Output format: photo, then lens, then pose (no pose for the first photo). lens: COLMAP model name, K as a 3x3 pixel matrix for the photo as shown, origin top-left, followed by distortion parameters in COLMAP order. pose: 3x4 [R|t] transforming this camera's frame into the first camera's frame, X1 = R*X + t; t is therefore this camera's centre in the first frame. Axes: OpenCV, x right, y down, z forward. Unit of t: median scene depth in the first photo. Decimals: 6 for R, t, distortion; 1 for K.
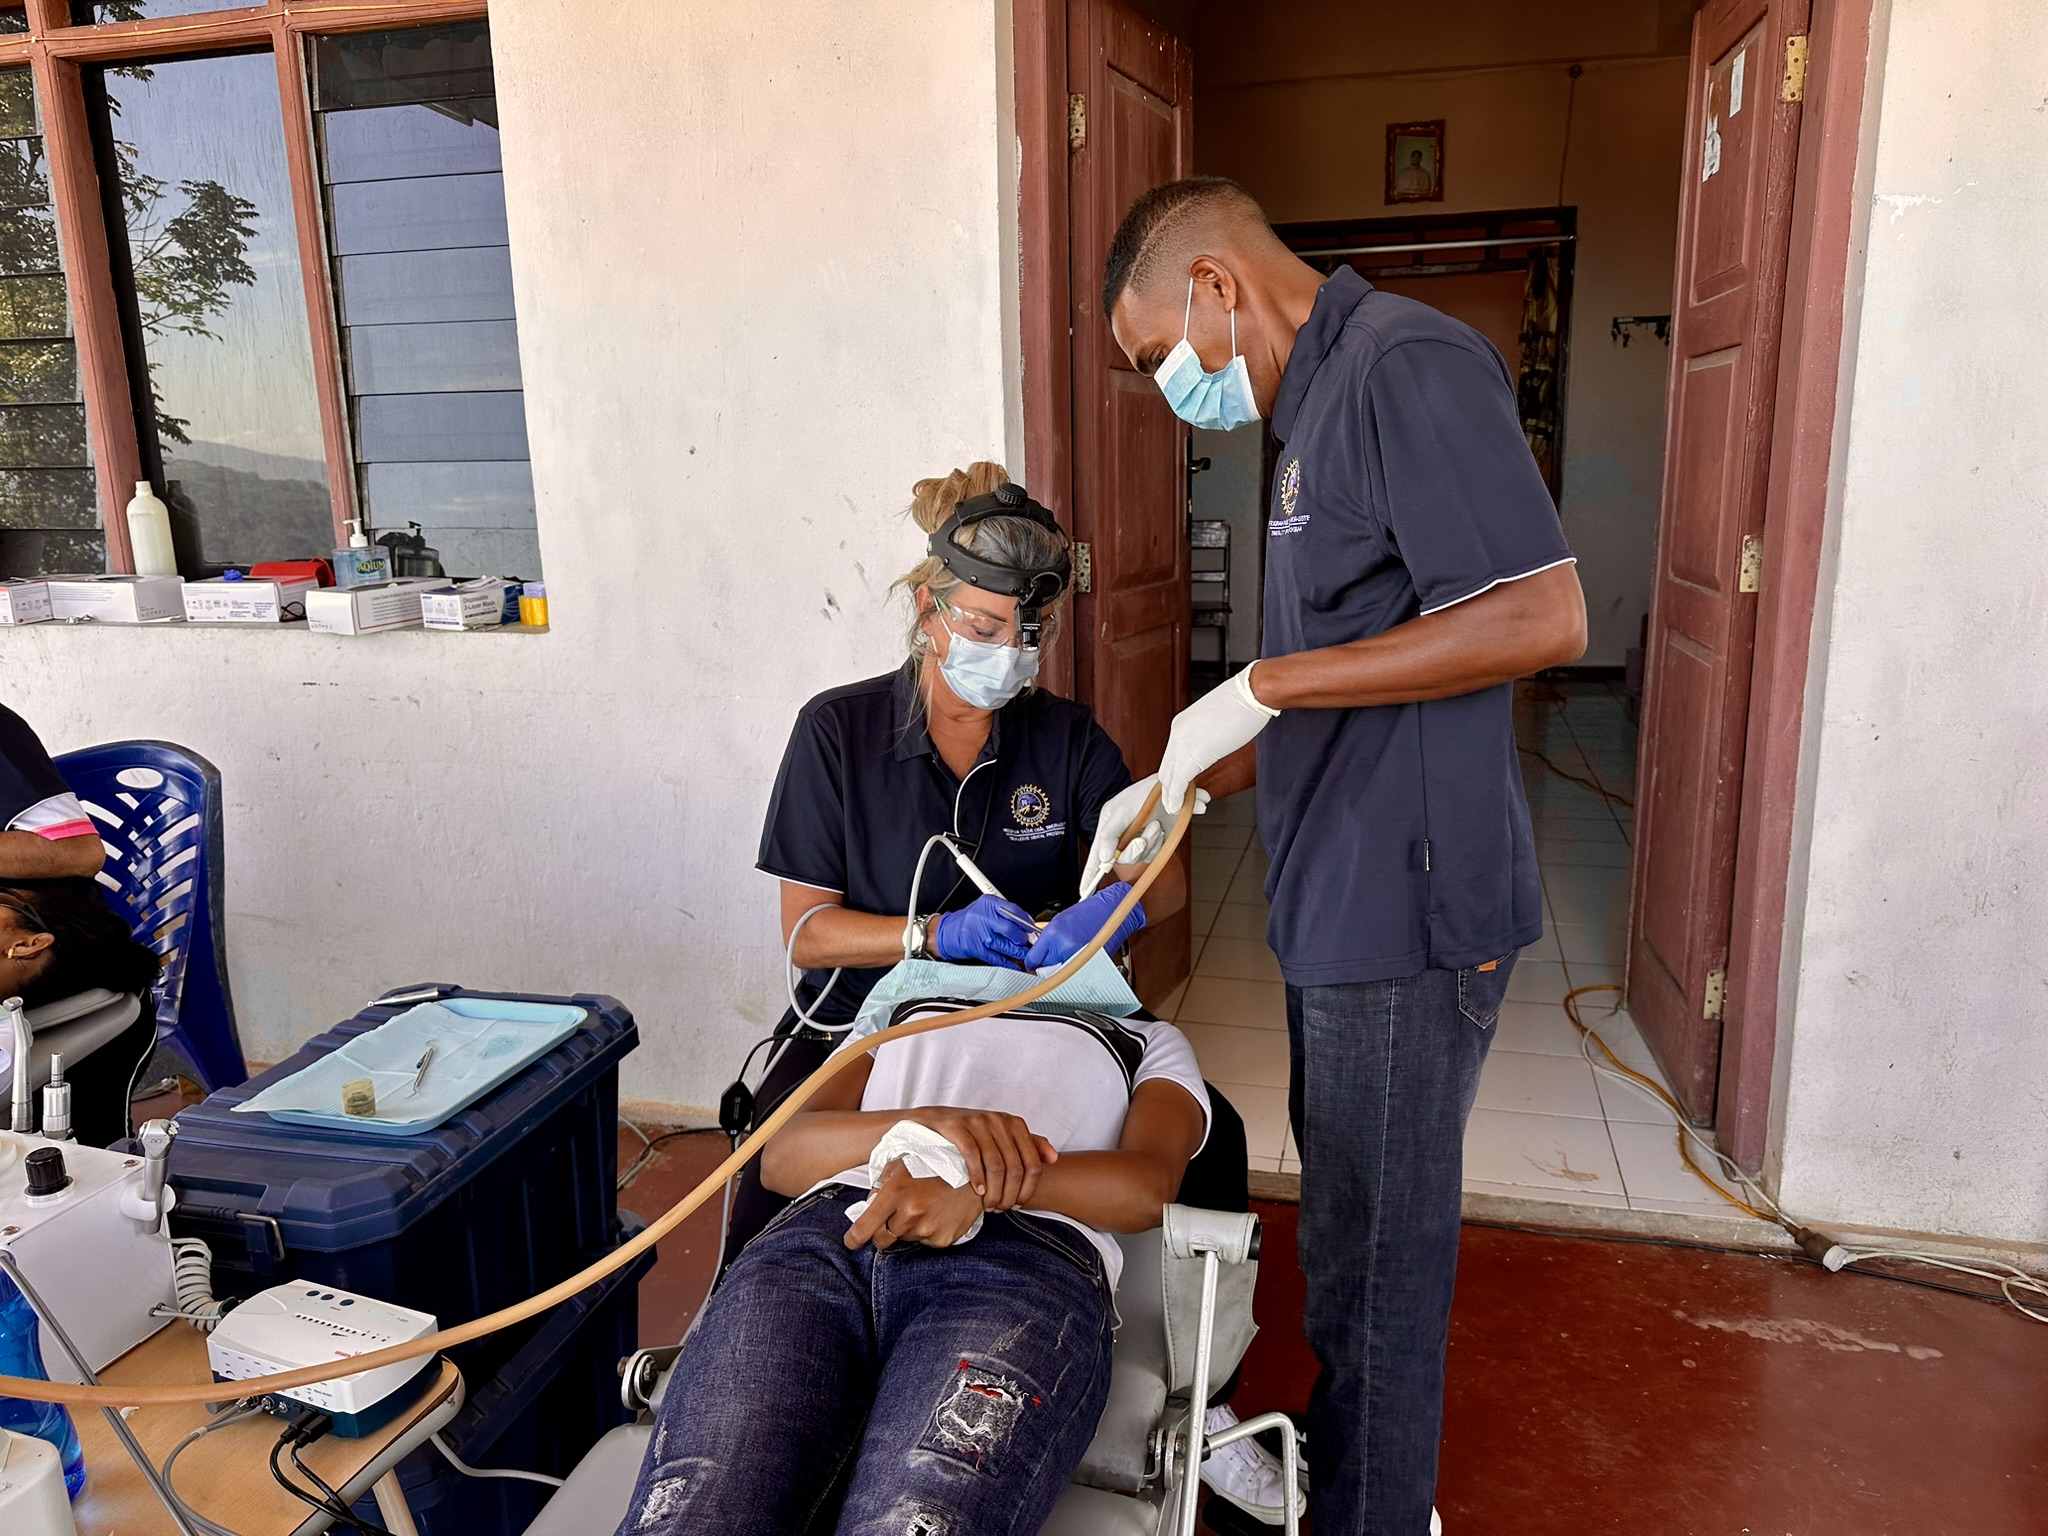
lens RADIAL K [[1441.4, 0, 1024.1], [0, 1441.4, 762.5], [0, 0, 1]] dist [-0.012181, -0.003426]
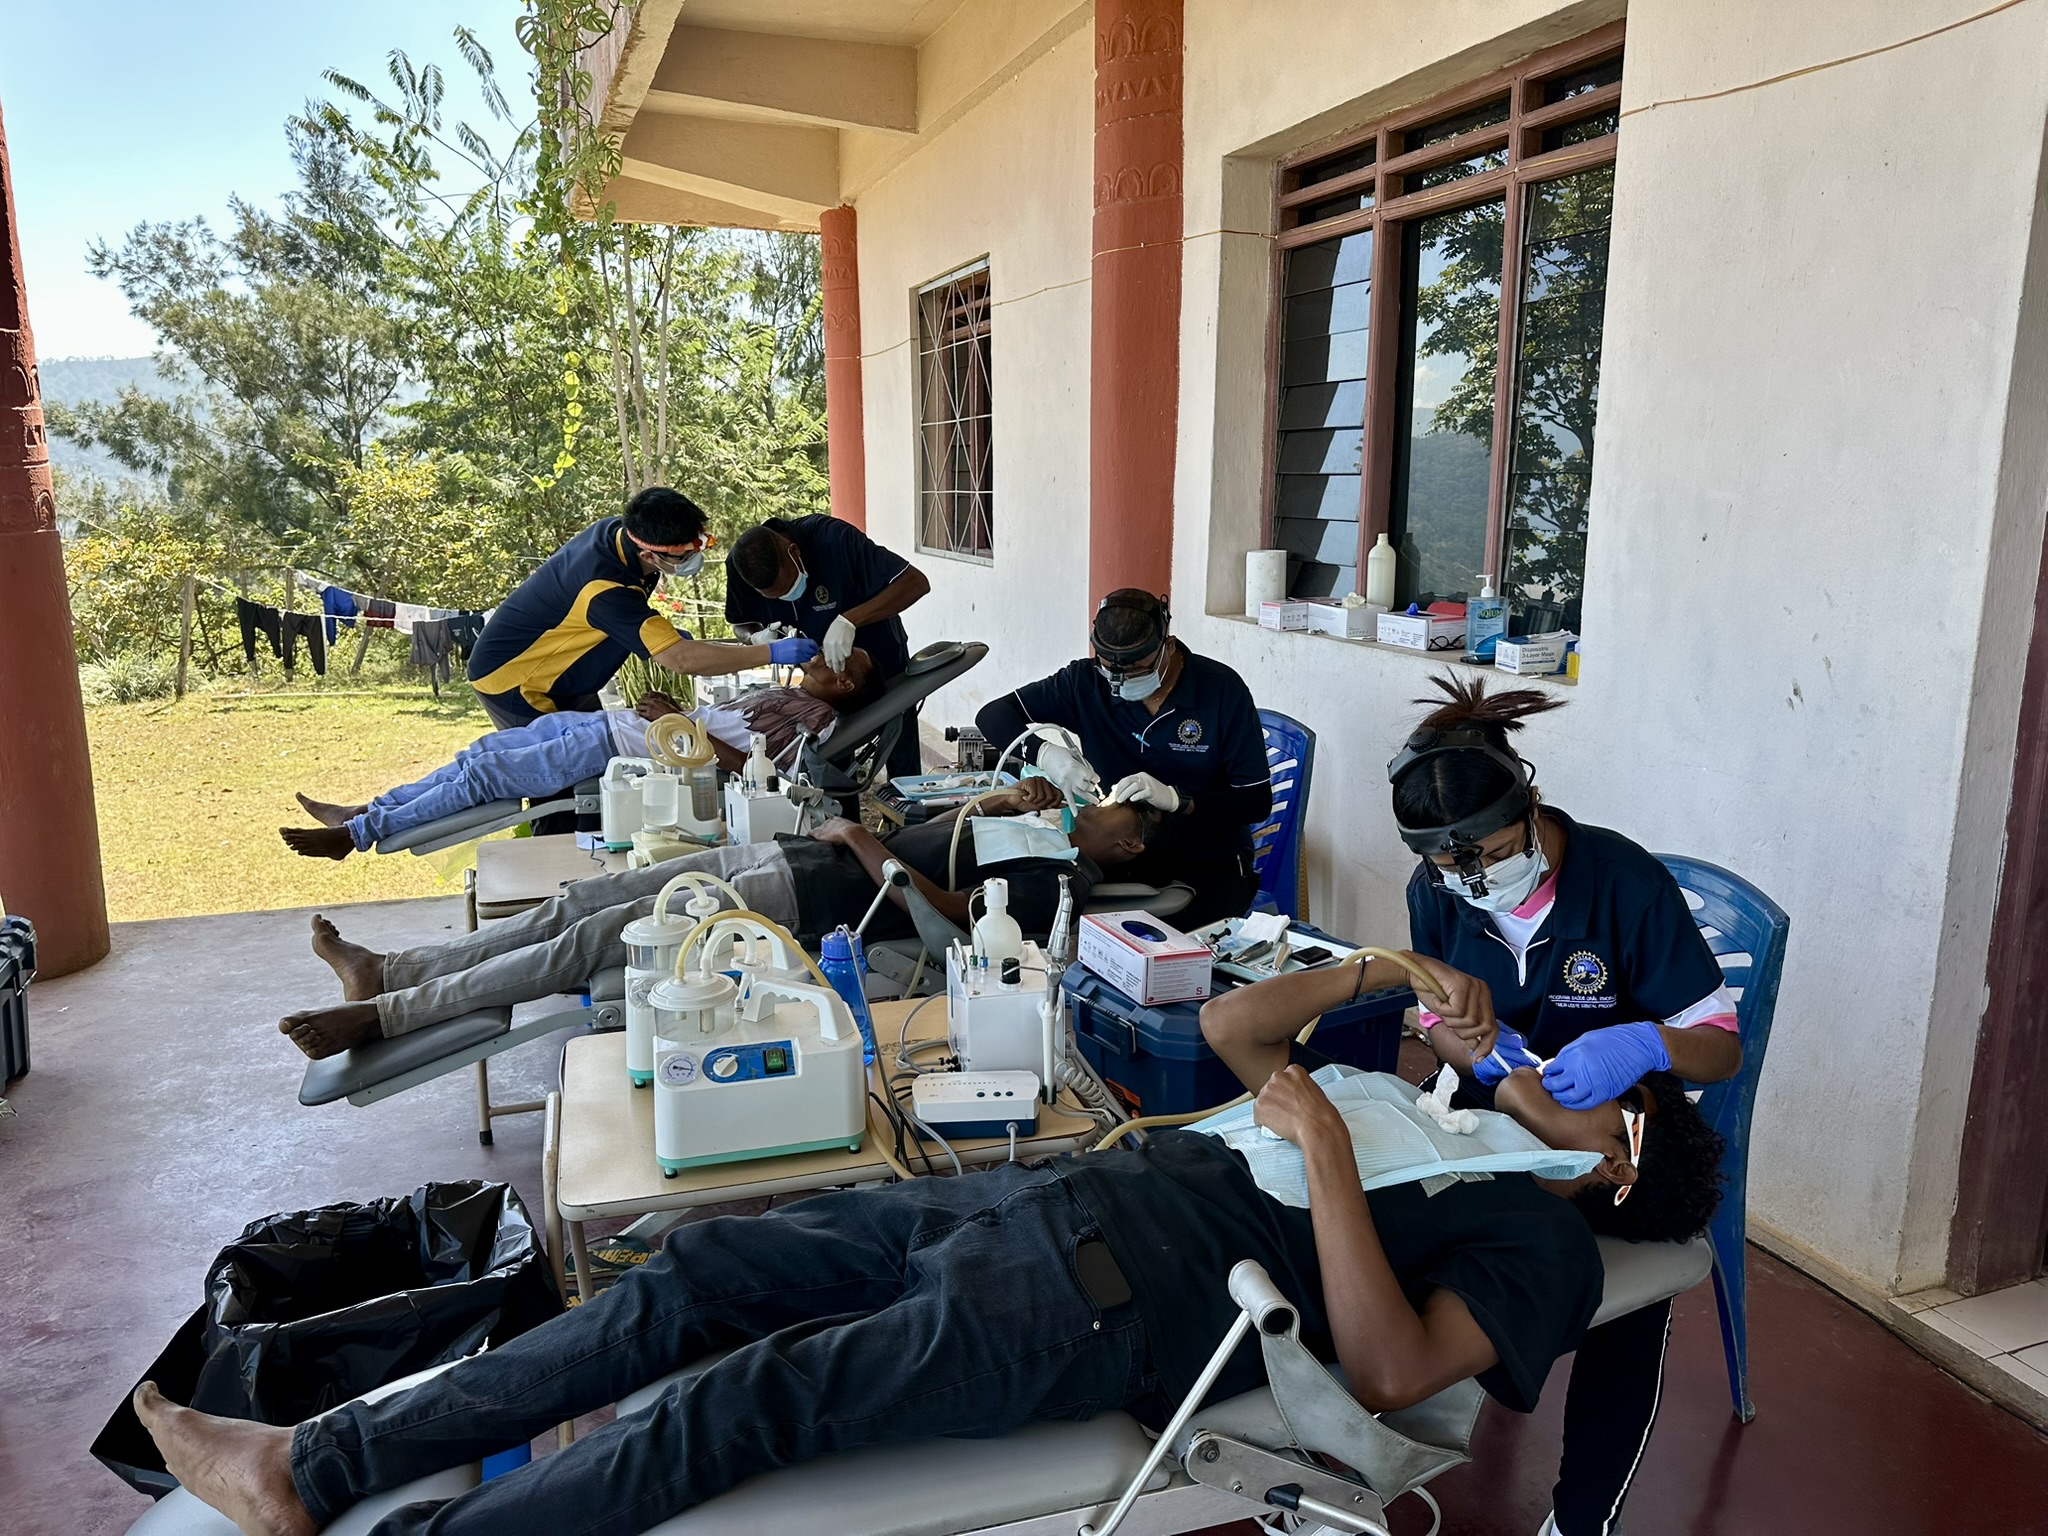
lens RADIAL K [[1441.4, 0, 1021.4], [0, 1441.4, 770.4], [0, 0, 1]] dist [-0.012181, -0.003426]
pose [[0.568755, 0.179669, -0.802643, 0.336623], [-0.192312, 0.977850, 0.082616, -0.031381], [0.799708, 0.107370, 0.590710, -0.031257]]
